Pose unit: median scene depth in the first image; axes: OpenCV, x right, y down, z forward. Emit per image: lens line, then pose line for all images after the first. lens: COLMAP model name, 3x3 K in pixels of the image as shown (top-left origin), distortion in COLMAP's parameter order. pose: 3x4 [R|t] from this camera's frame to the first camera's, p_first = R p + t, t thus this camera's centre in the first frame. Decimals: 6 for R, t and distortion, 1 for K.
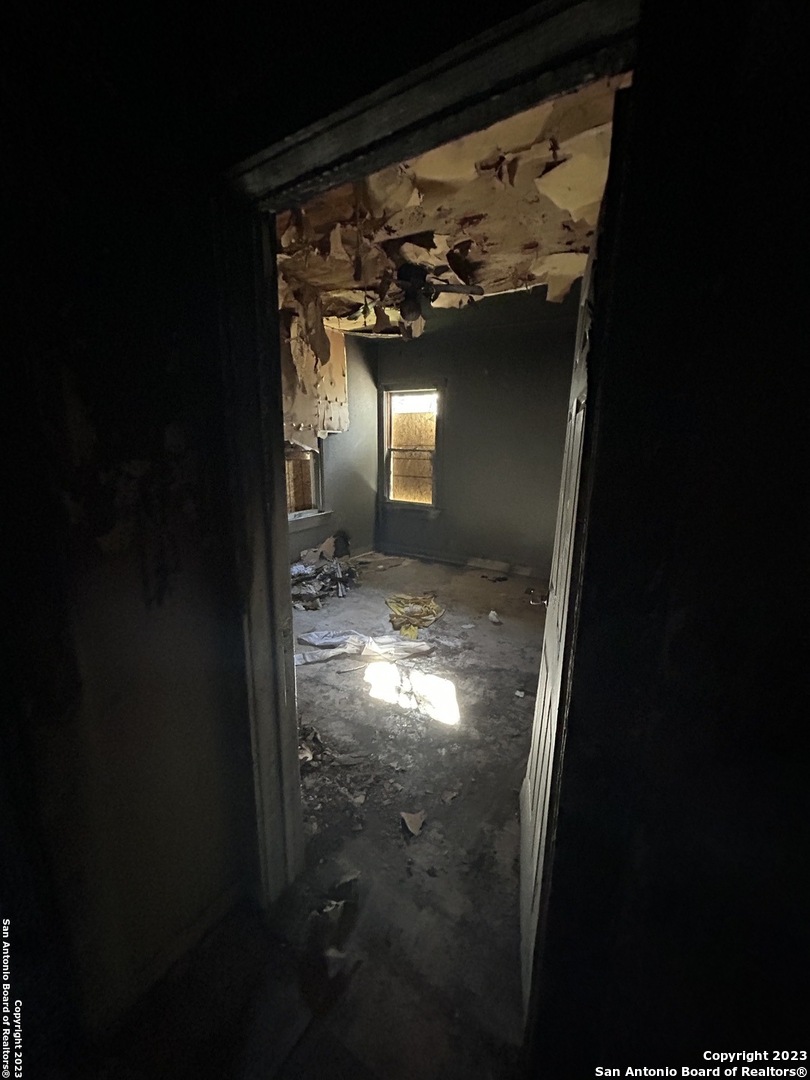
lens RADIAL K [[432.4, 0, 407.0], [0, 432.4, 543.3], [0, 0, 1]] dist [-0.002881, 0.000899]
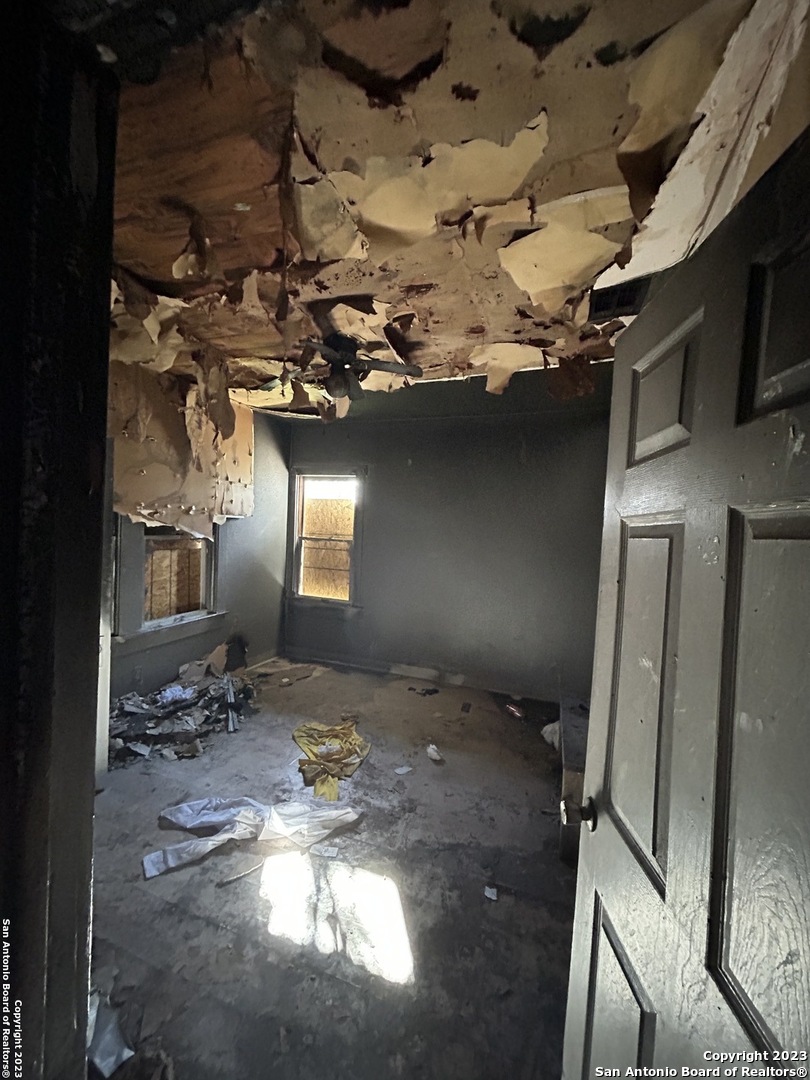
lens RADIAL K [[432.4, 0, 404.6], [0, 432.4, 541.3], [0, 0, 1]] dist [-0.002881, 0.000899]
pose [[0.977122, 0.025041, 0.211202, -0.034549], [0.016154, 0.981437, -0.191101, -0.071435], [-0.212067, 0.190140, 0.958579, 0.209415]]
